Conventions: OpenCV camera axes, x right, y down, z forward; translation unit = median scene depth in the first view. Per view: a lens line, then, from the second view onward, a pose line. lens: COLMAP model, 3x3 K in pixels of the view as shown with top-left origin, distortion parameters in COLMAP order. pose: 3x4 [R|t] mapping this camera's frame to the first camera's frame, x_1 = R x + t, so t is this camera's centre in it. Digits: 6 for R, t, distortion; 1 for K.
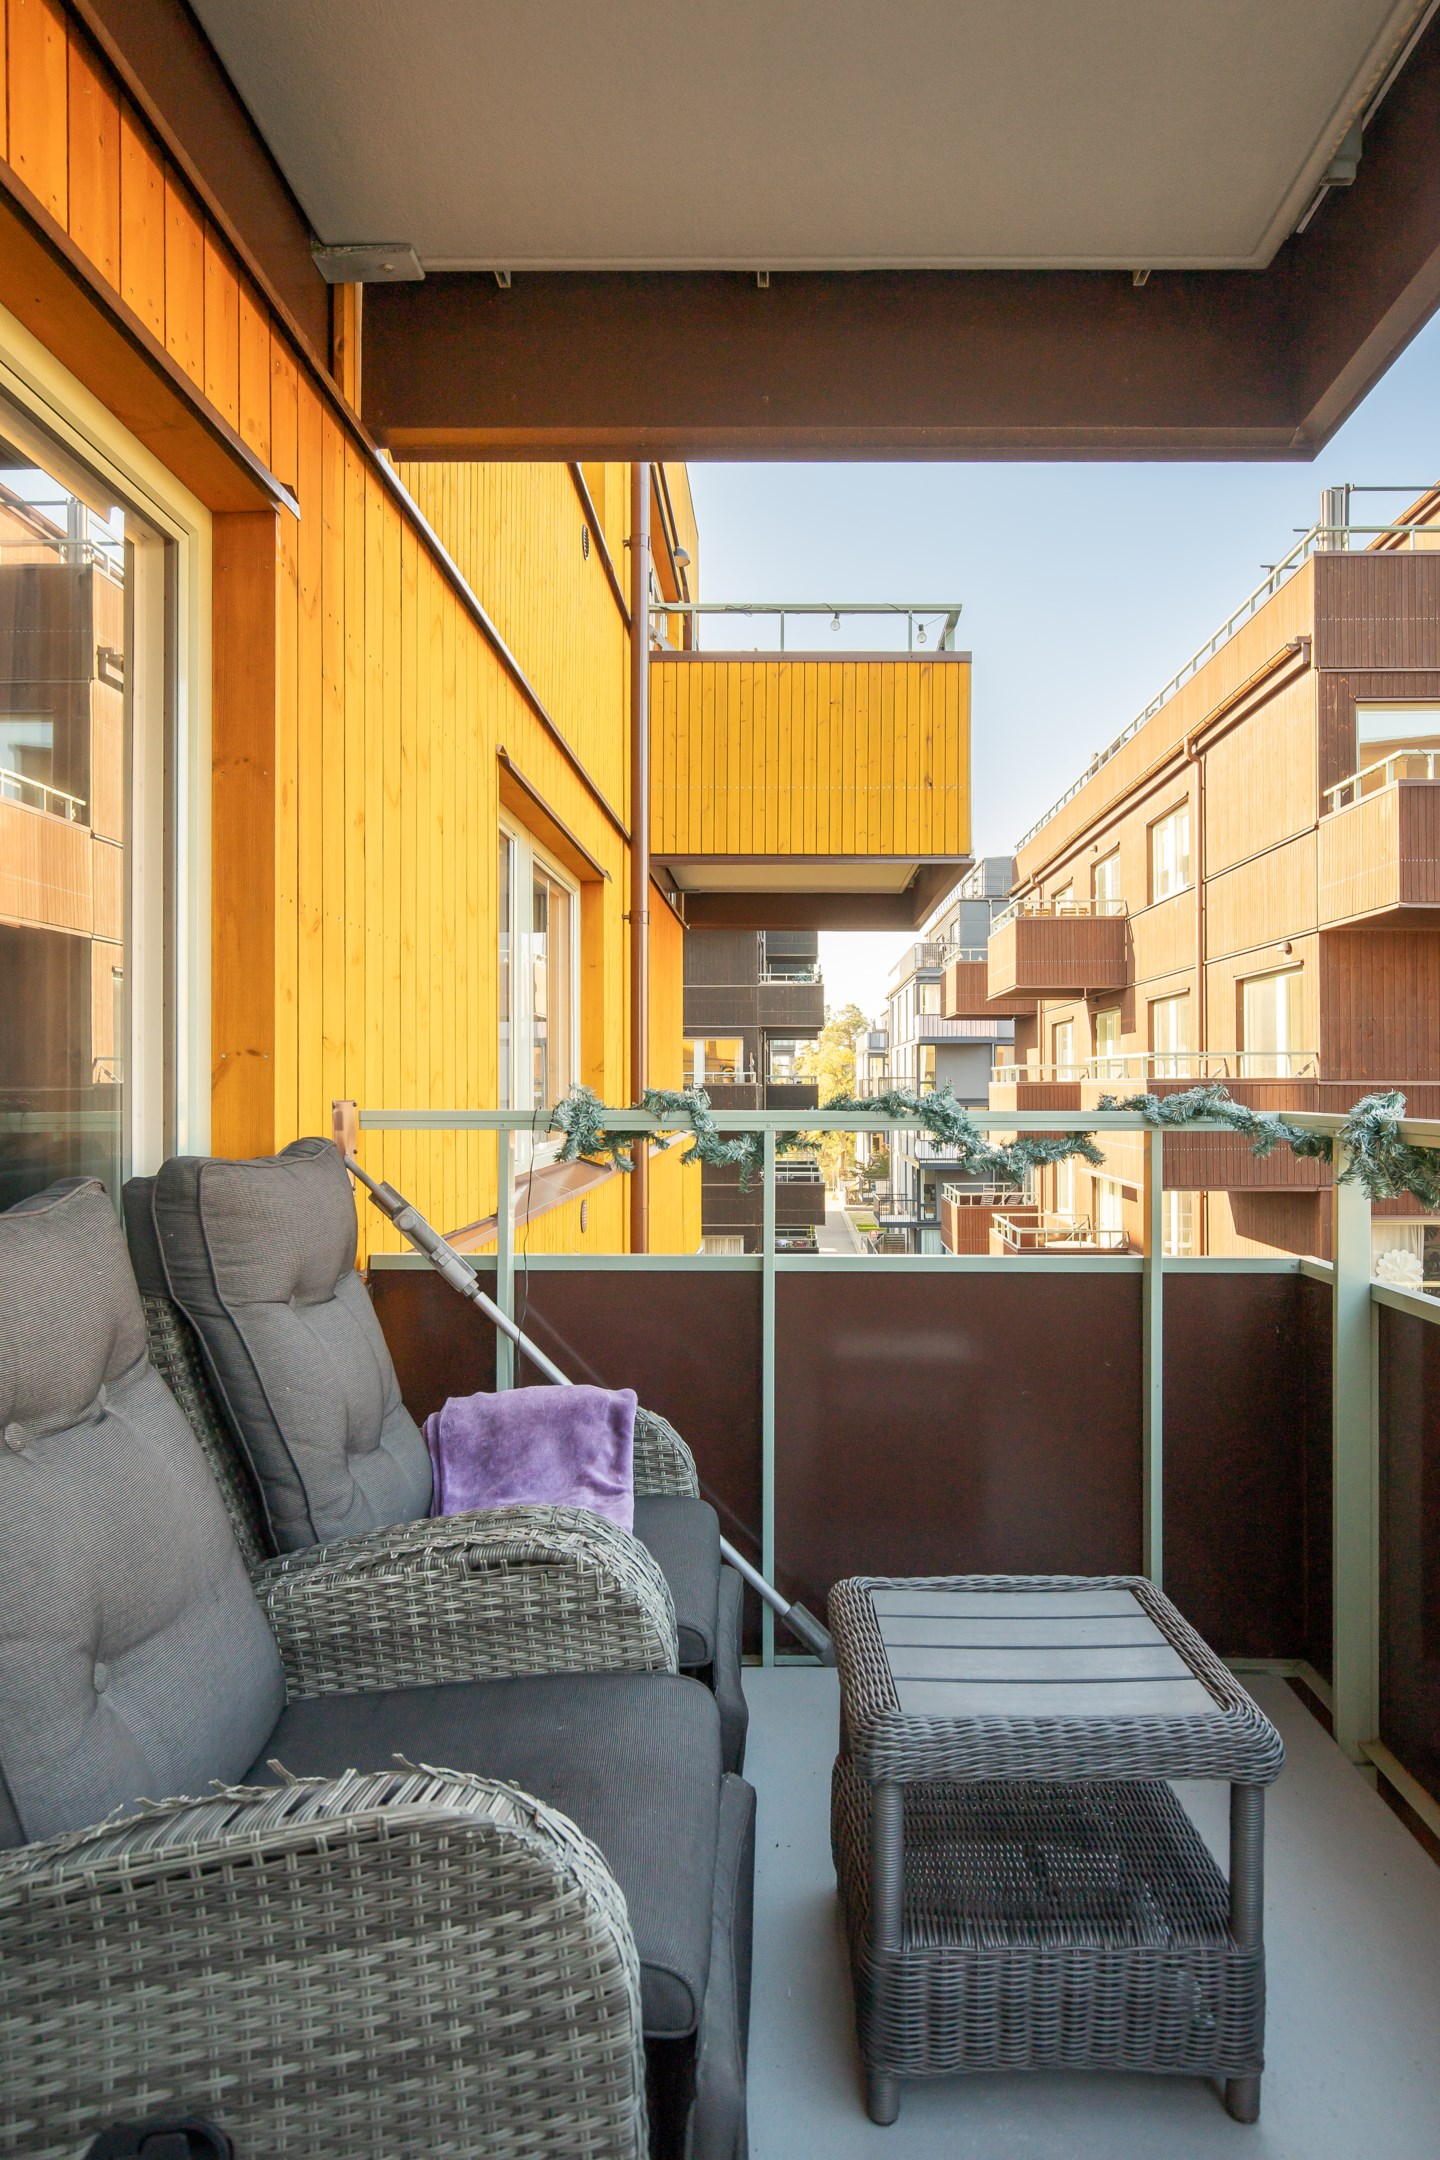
lens RADIAL K [[1299.0, 0, 767.5], [0, 1299.0, 1067.9], [0, 0, 1]] dist [-0.002763, -0.001240]
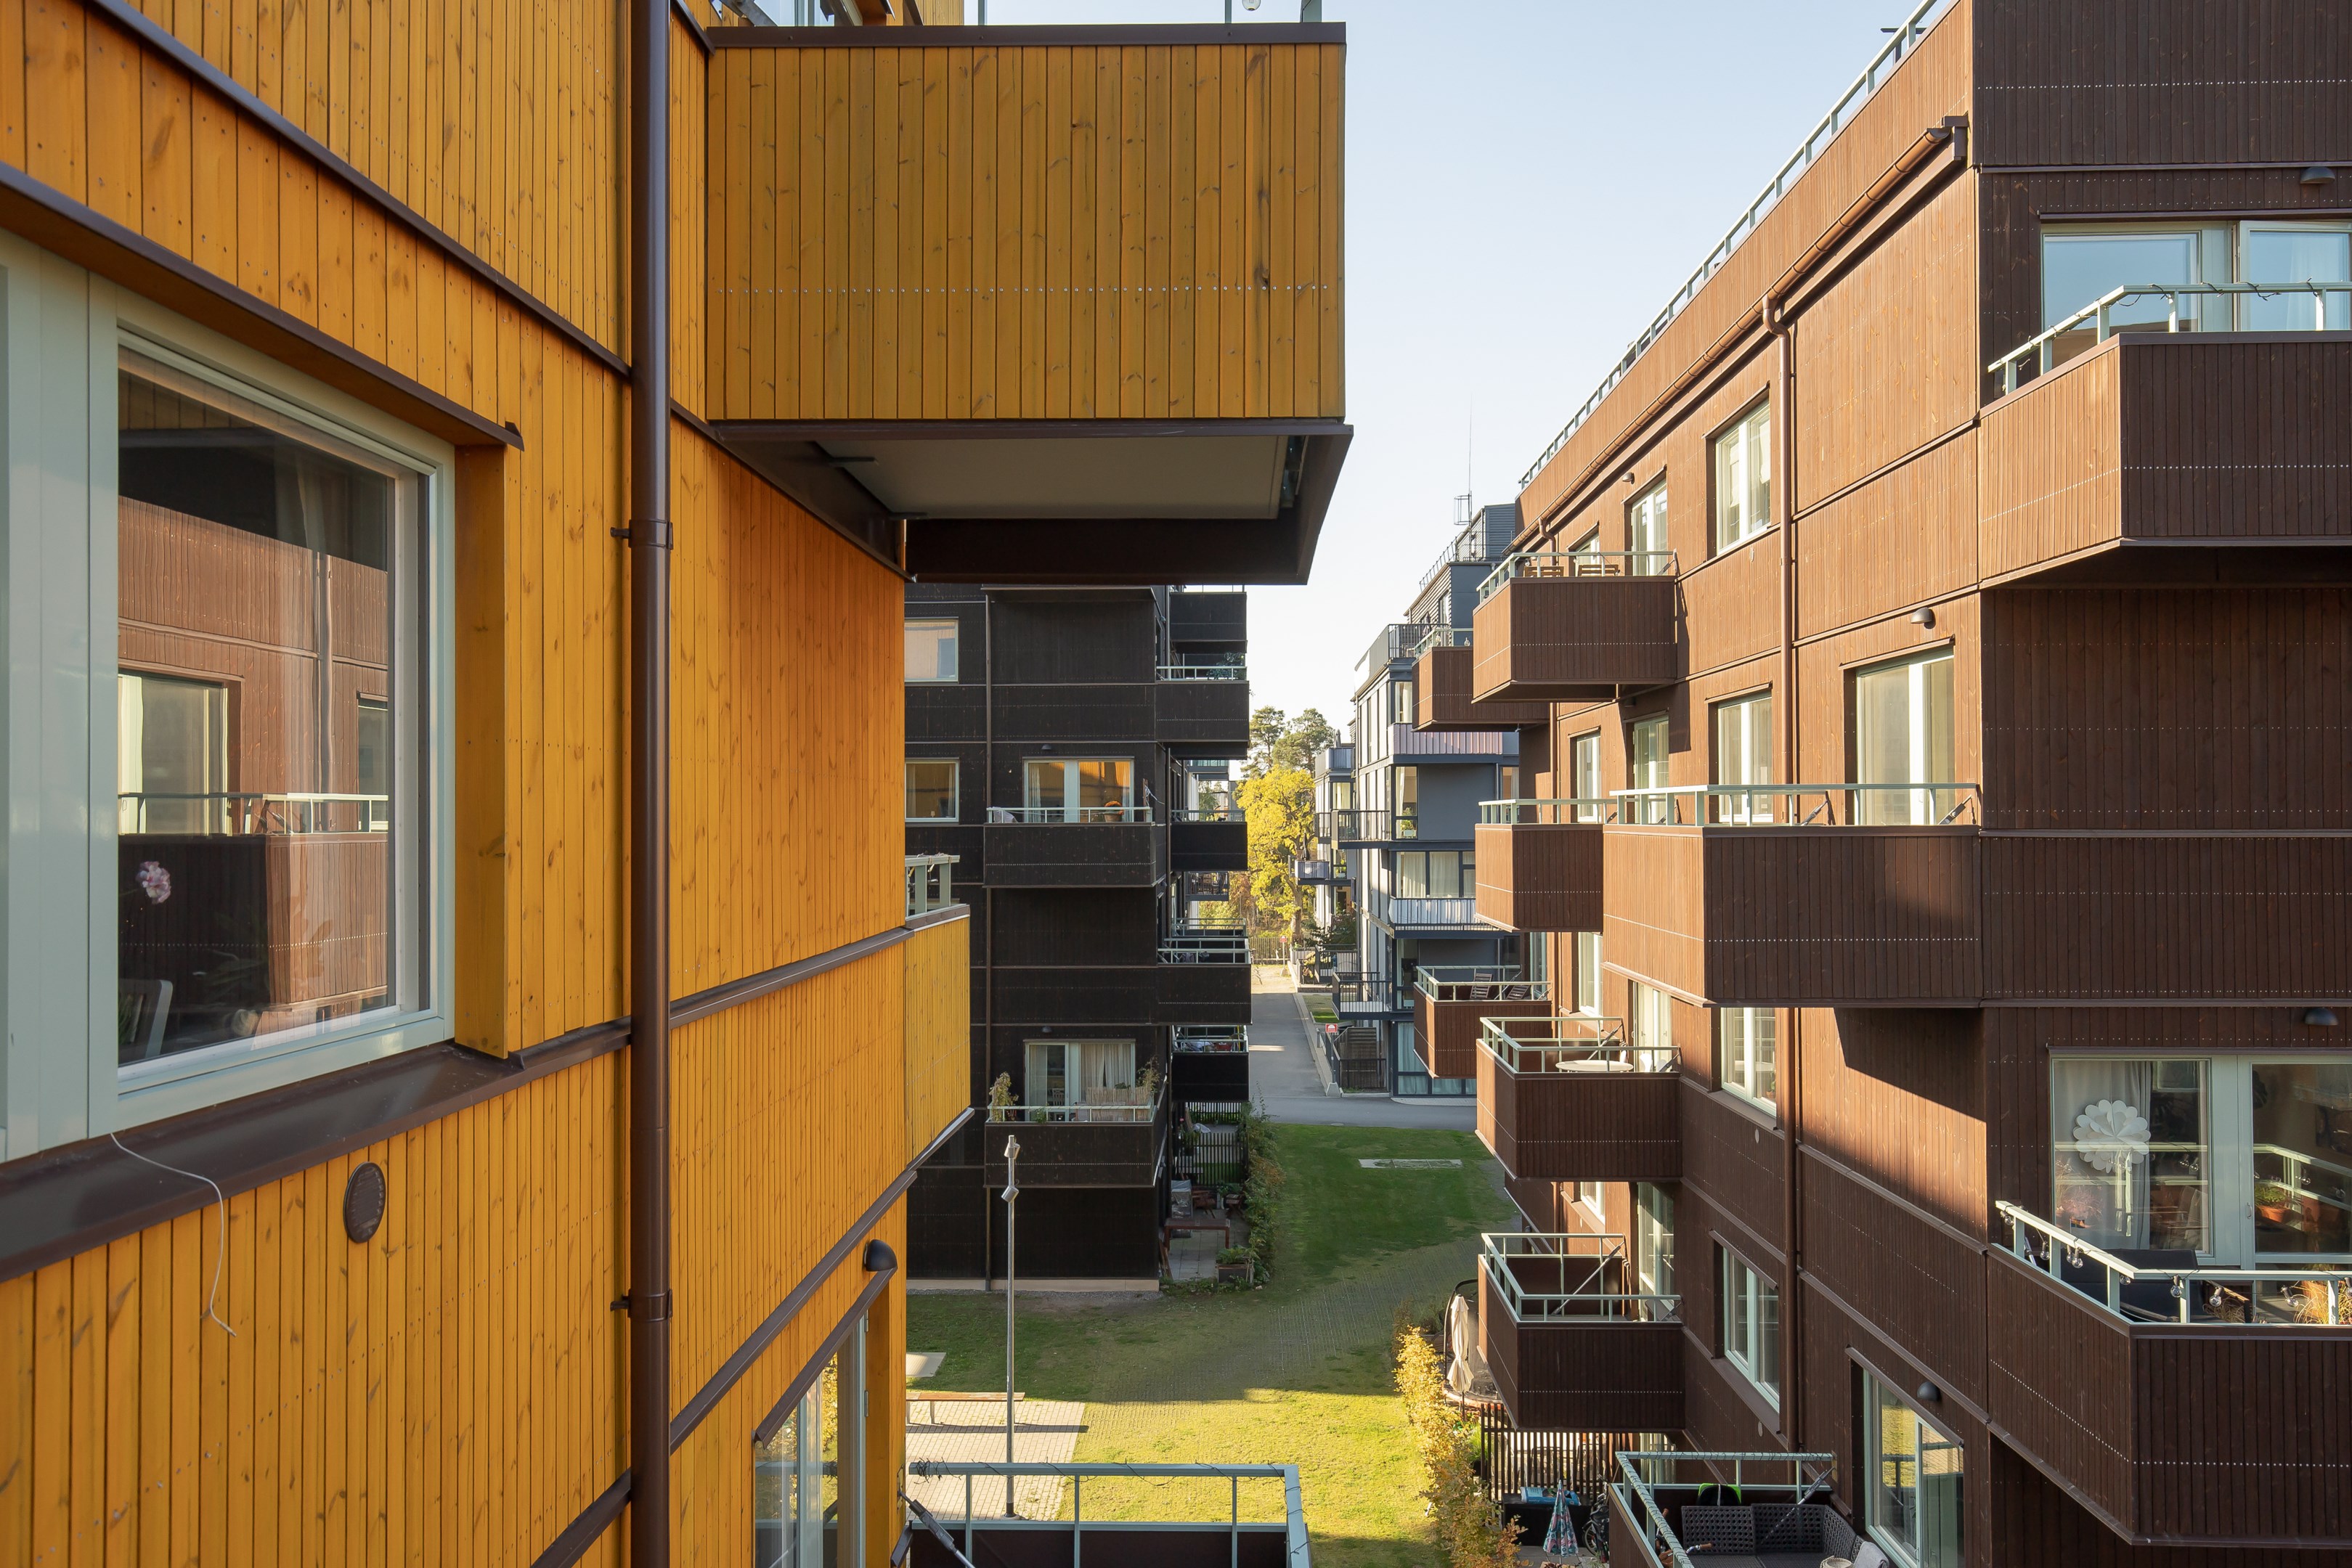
lens RADIAL K [[1762.0, 0, 1184.2], [0, 1762.0, 794.8], [0, 0, 1]] dist [0.004859, 0.006608]
pose [[0.999970, -0.001919, -0.007556, 0.046548], [0.001914, 0.999998, -0.000679, -0.006802], [0.007557, 0.000665, 0.999971, 0.142599]]
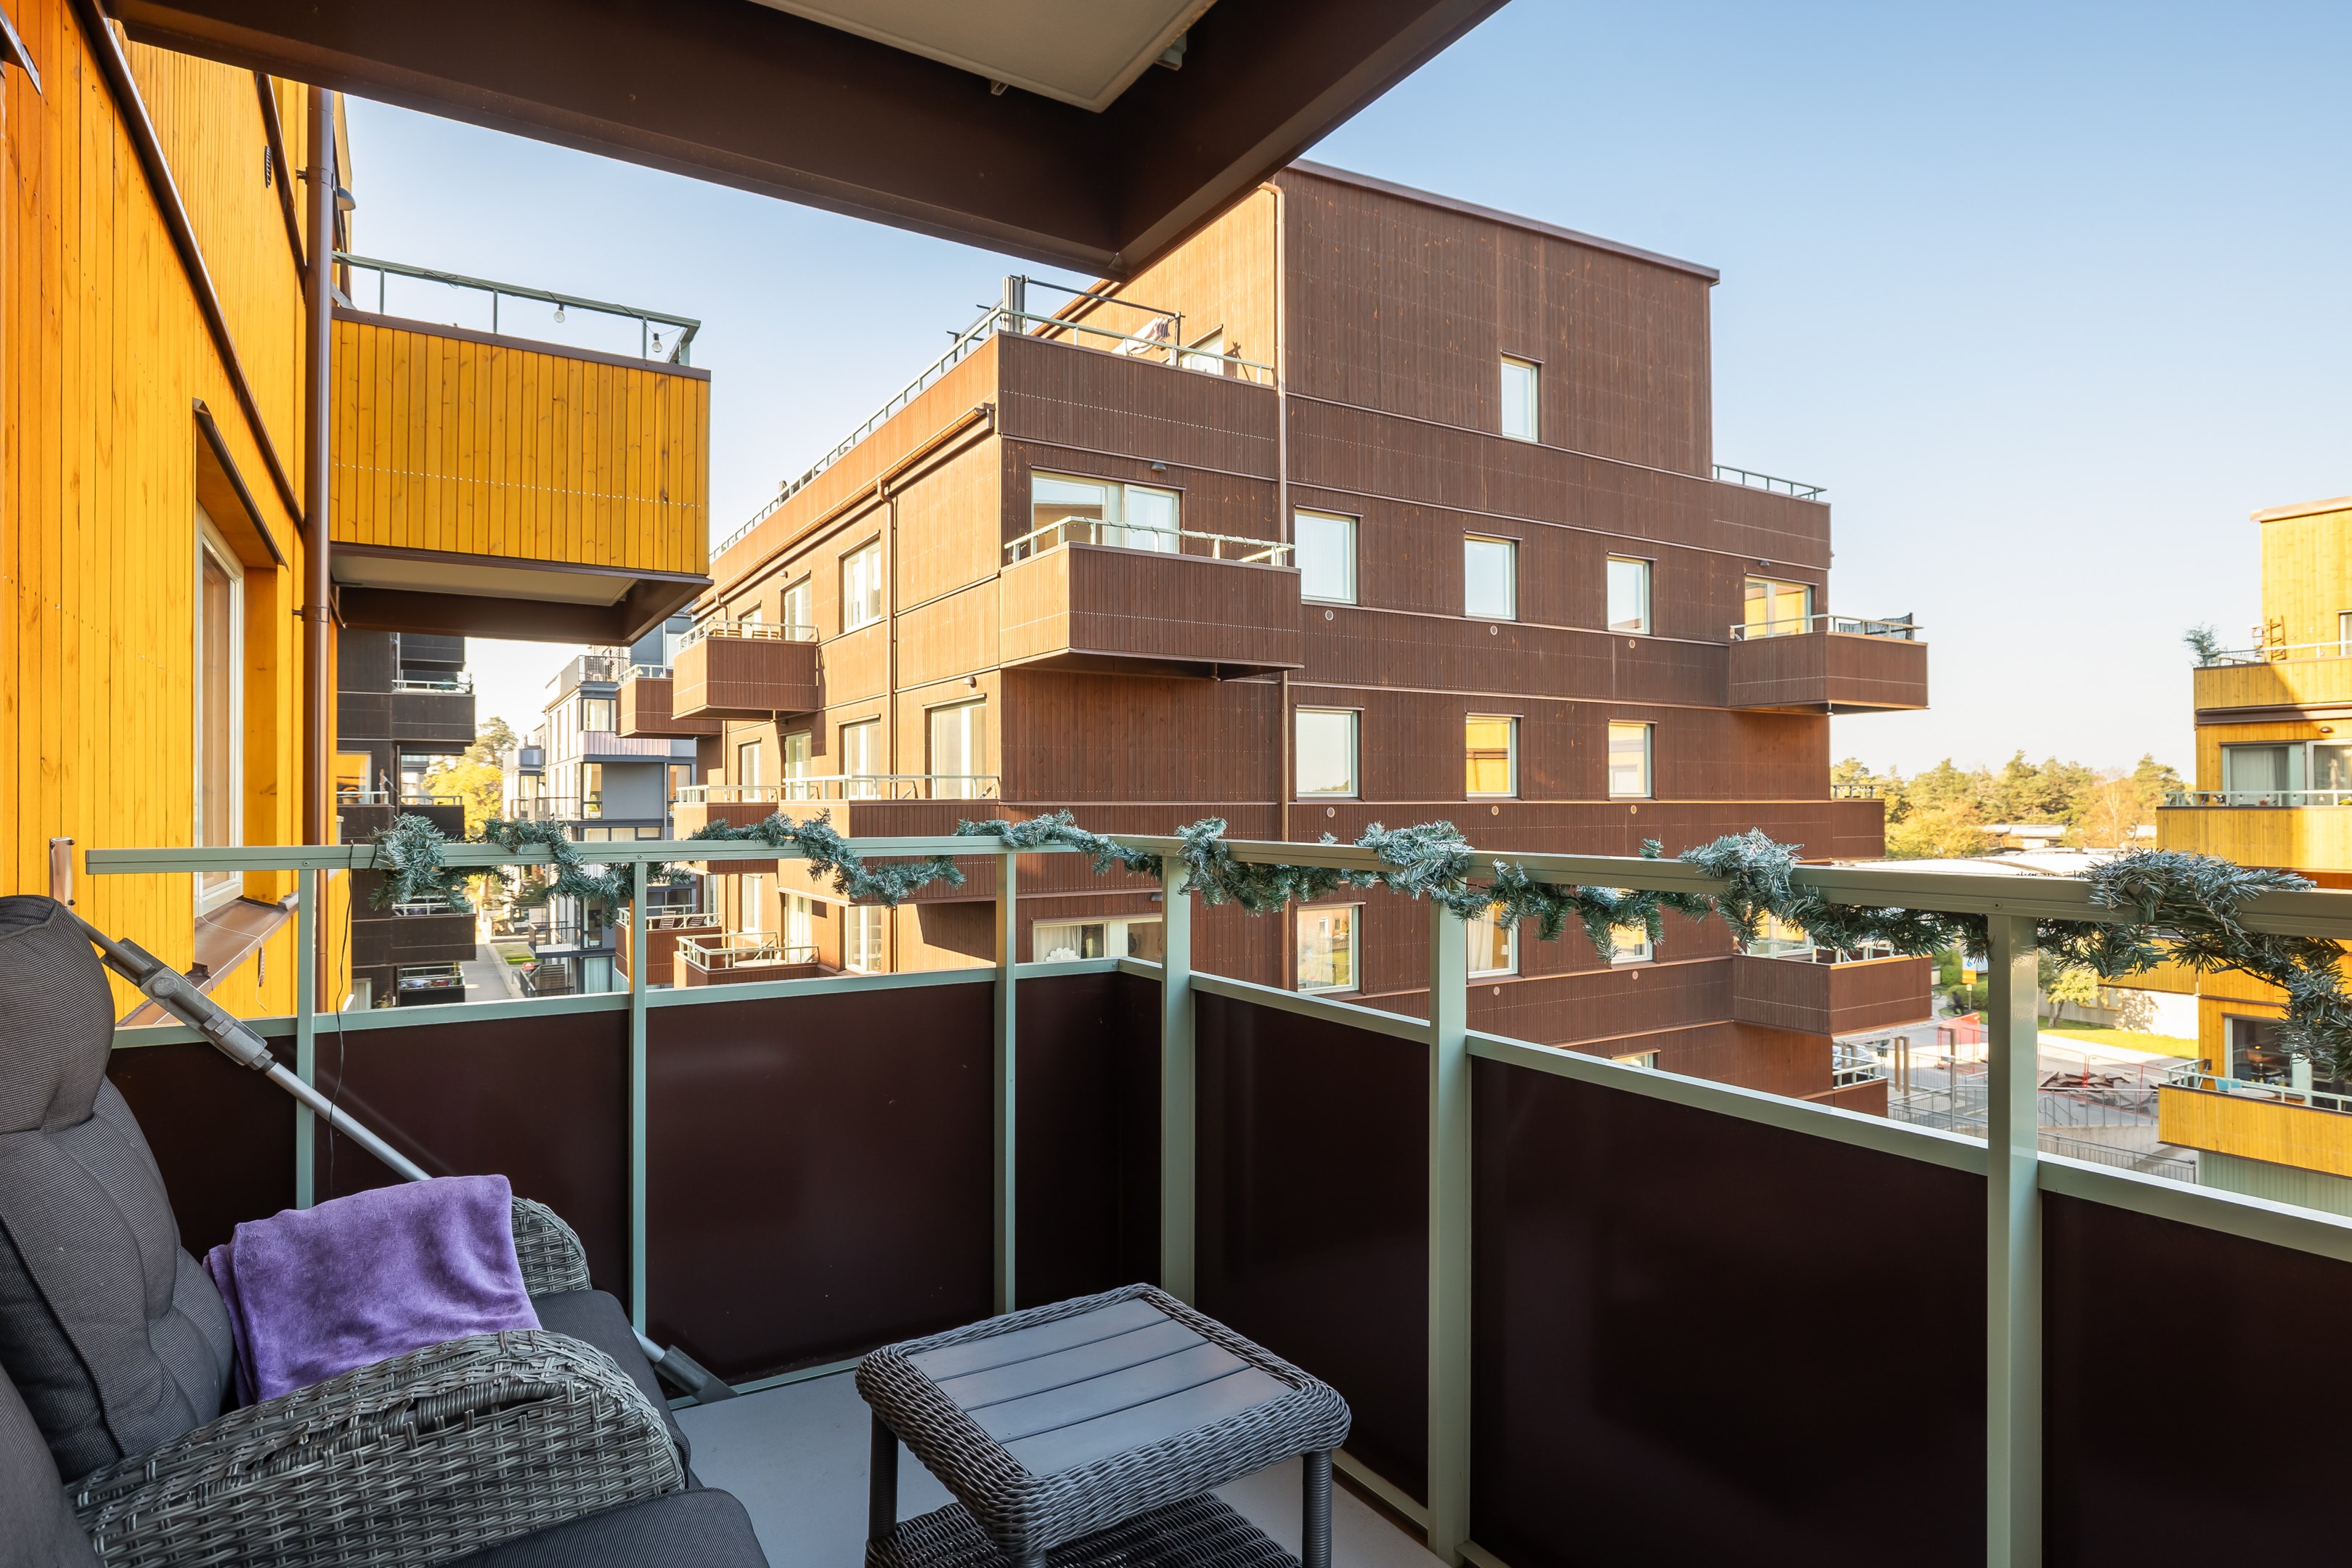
lens RADIAL K [[1256.7, 0, 1169.4], [0, 1256.7, 790.5], [0, 0, 1]] dist [-0.013233, 0.000528]
pose [[0.848320, 0.003407, 0.529473, -0.024268], [-0.004462, 0.999990, 0.000714, -0.001092], [-0.529465, -0.002968, 0.848326, 0.001198]]
